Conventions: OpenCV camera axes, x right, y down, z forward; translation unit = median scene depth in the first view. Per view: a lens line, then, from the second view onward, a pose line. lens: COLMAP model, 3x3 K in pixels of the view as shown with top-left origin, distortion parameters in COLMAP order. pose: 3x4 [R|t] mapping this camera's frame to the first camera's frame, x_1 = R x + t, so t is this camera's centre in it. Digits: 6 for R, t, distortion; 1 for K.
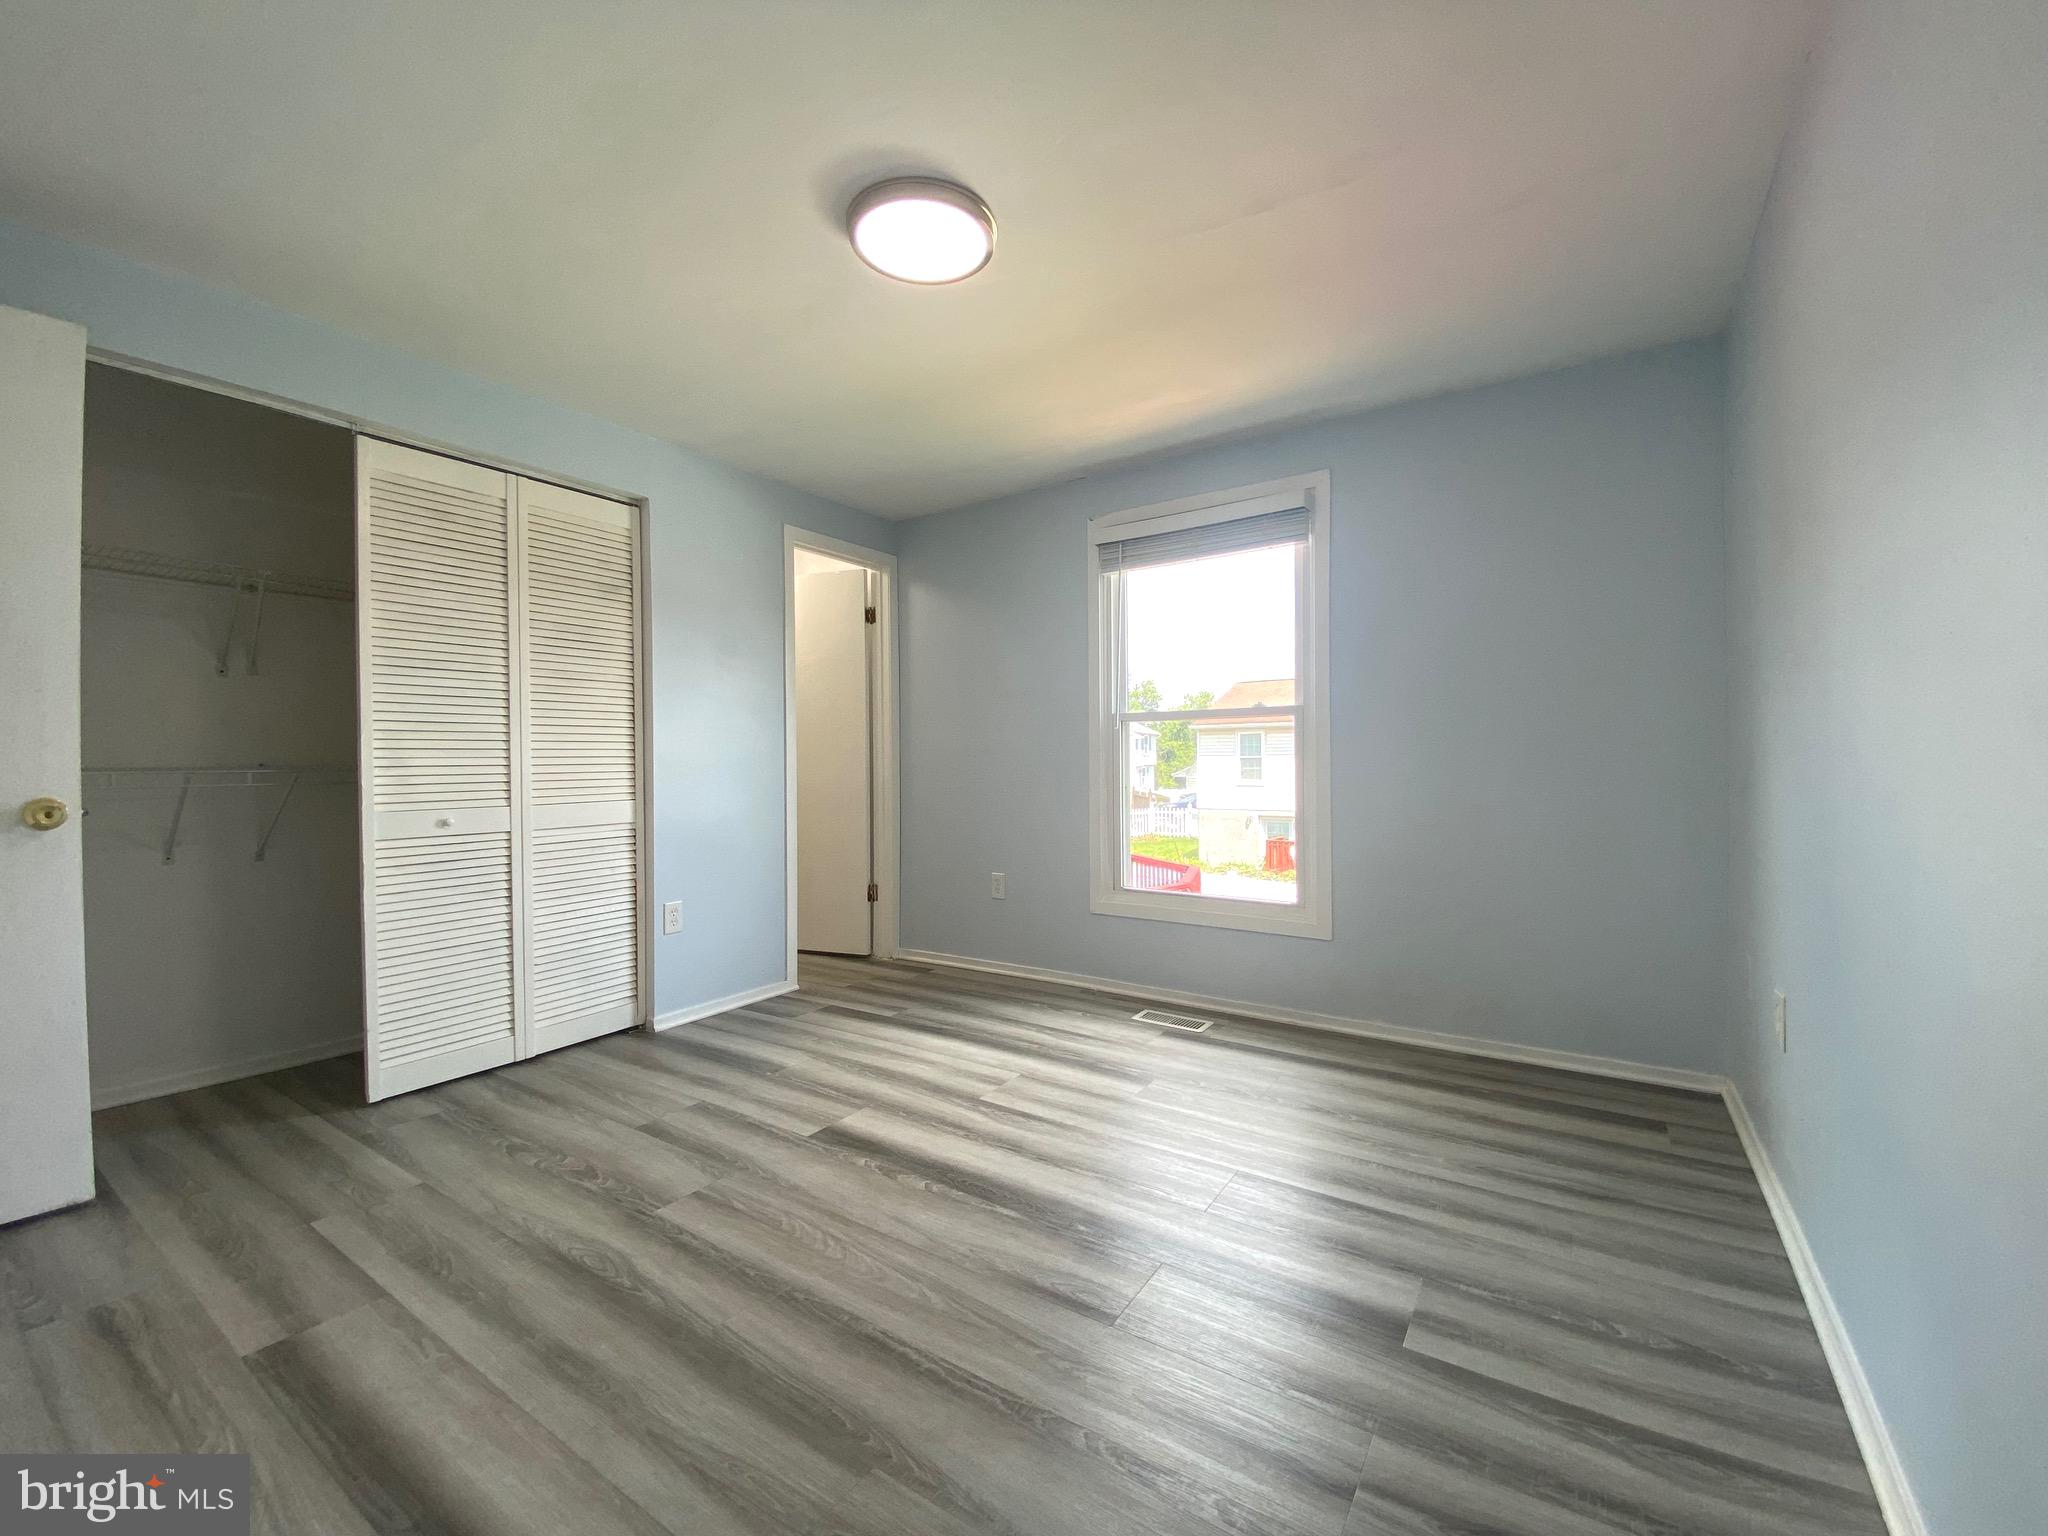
lens RADIAL K [[831.0, 0, 1019.1], [0, 831.0, 760.9], [0, 0, 1]] dist [0.039561, -0.029510]
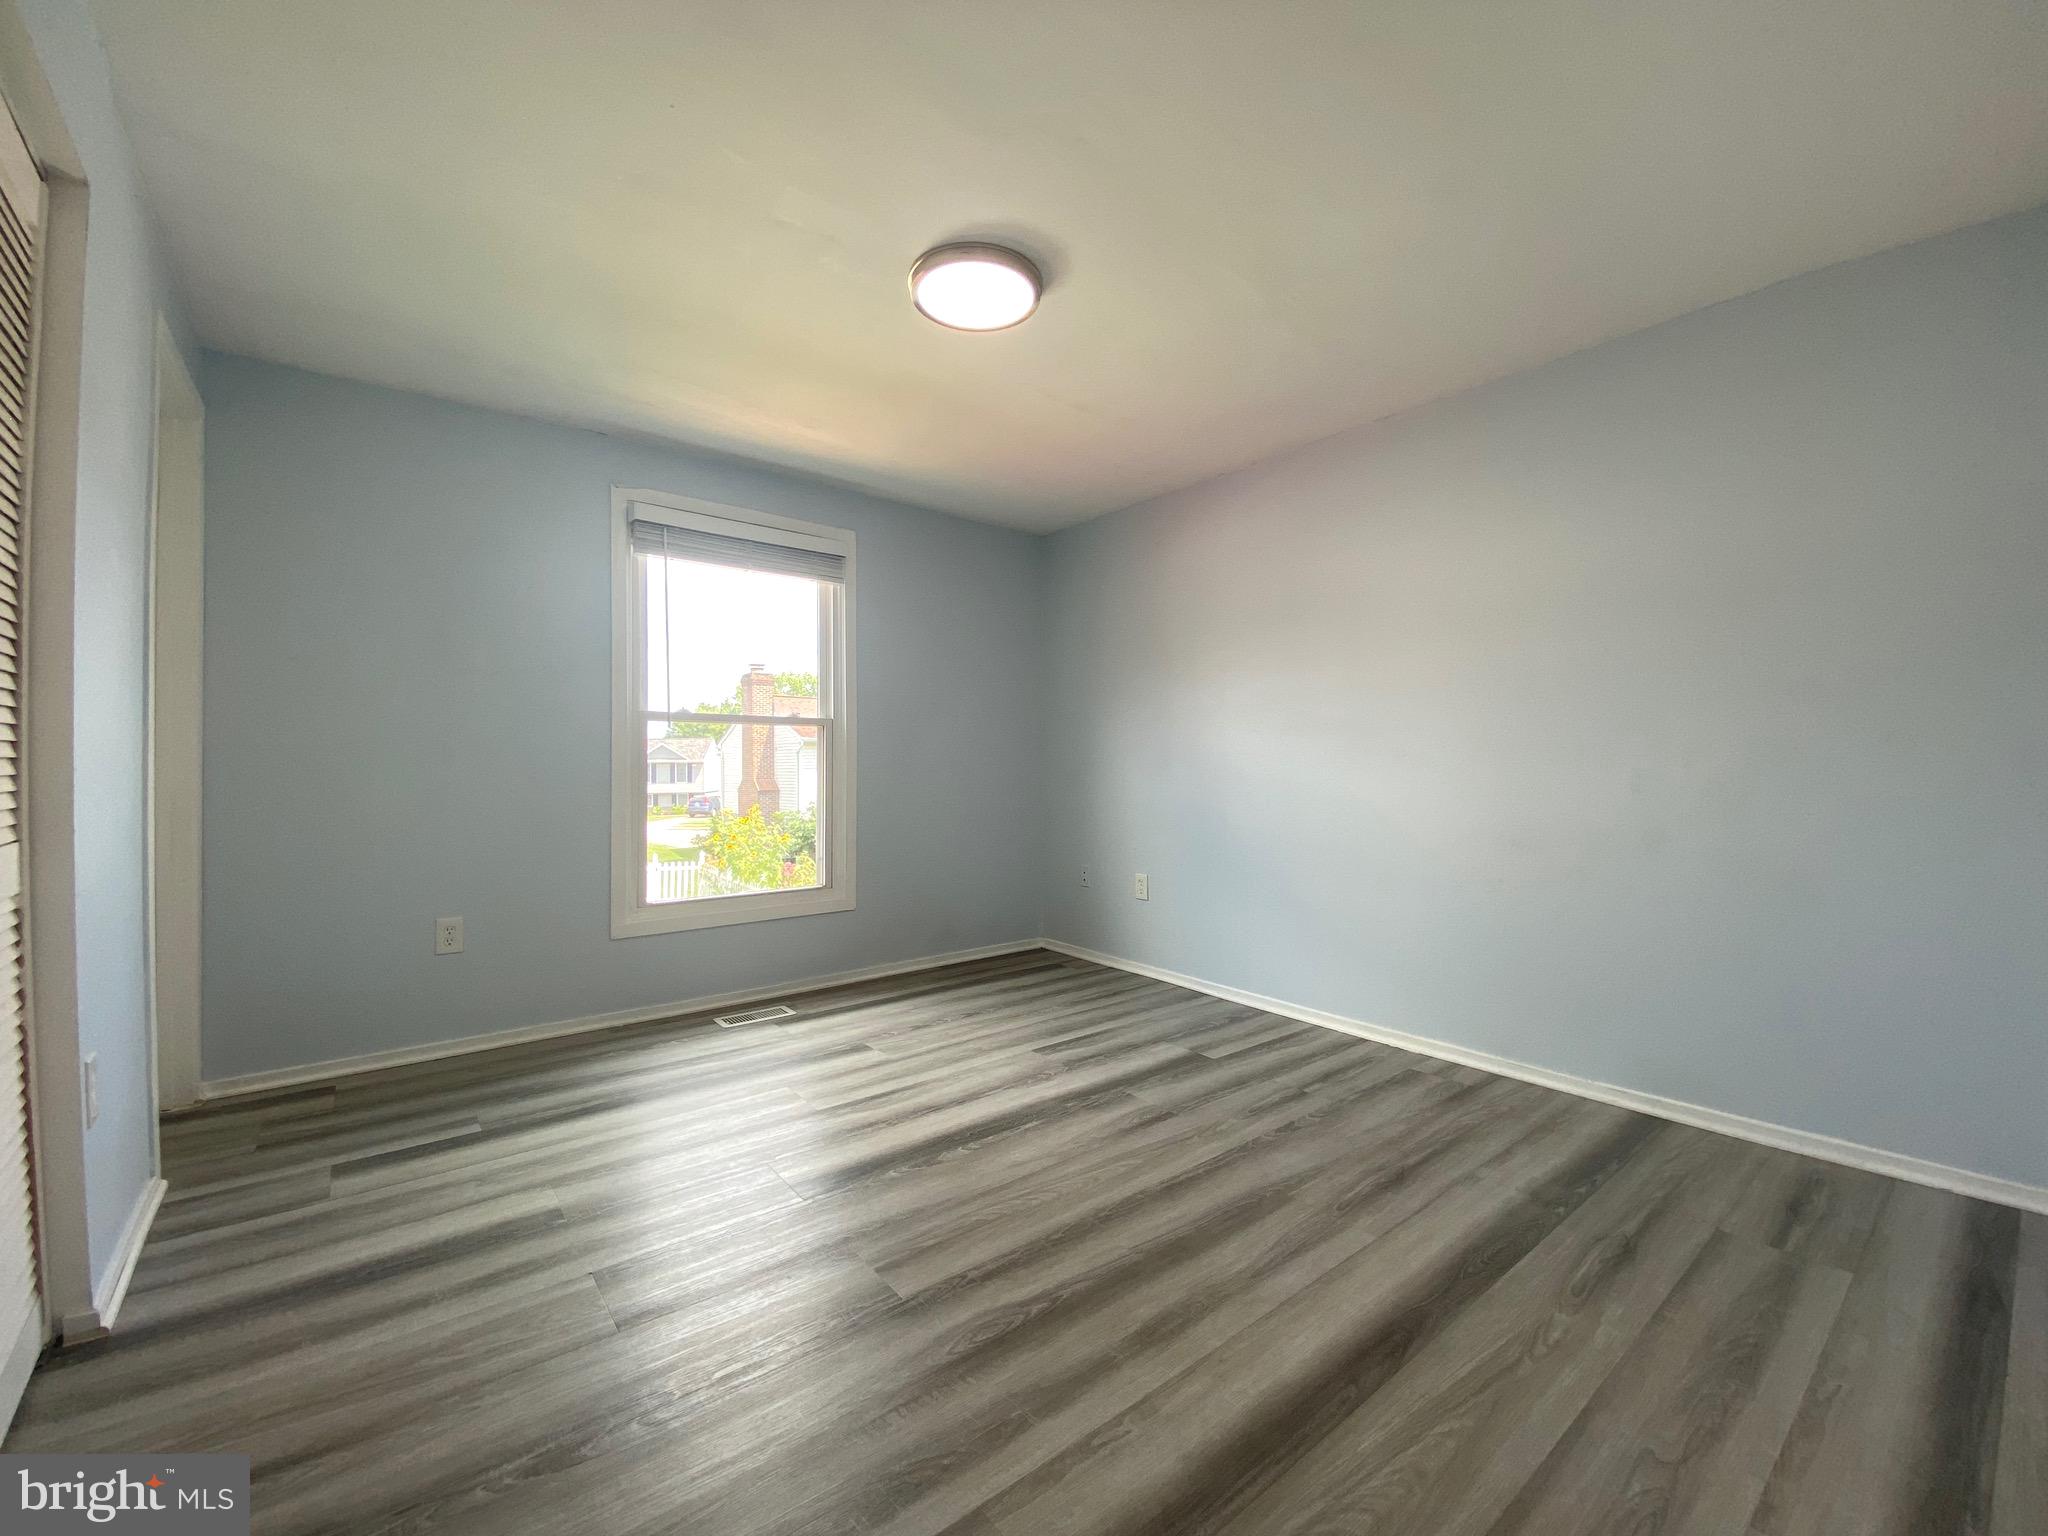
lens RADIAL K [[831.0, 0, 1019.1], [0, 831.0, 760.9], [0, 0, 1]] dist [0.039561, -0.029510]
pose [[0.309290, 0.012663, 0.950884, -0.734962], [-0.001306, 0.999916, -0.012892, 0.009137], [-0.950967, 0.002745, 0.309280, 0.386266]]
